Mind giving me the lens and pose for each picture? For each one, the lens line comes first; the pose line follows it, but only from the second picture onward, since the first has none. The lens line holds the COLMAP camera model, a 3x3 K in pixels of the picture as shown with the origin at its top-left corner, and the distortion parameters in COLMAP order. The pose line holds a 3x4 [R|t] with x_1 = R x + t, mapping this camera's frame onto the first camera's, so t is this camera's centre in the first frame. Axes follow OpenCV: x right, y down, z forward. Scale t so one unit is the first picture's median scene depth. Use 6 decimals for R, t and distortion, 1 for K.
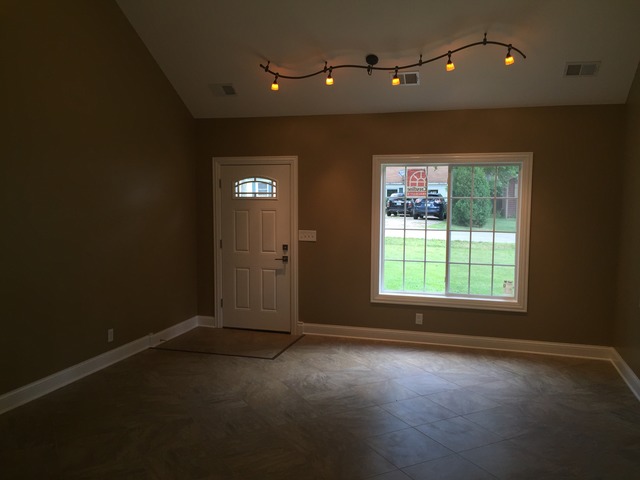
lens RADIAL K [[553.7, 0, 320.0], [0, 553.7, 240.0], [0, 0, 1]] dist [0.093903, -0.159385]
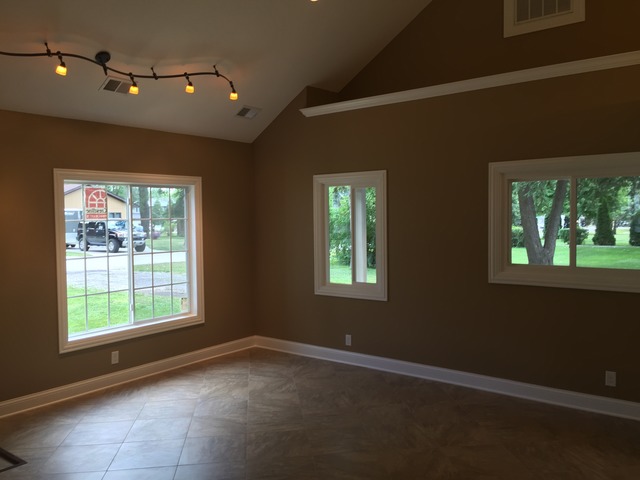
lens RADIAL K [[553.7, 0, 320.0], [0, 553.7, 240.0], [0, 0, 1]] dist [0.093903, -0.159385]
pose [[0.353619, -0.054761, 0.933785, -0.557763], [0.094948, 0.995230, 0.022408, -0.034489], [-0.930558, 0.080737, 0.357132, 0.389887]]
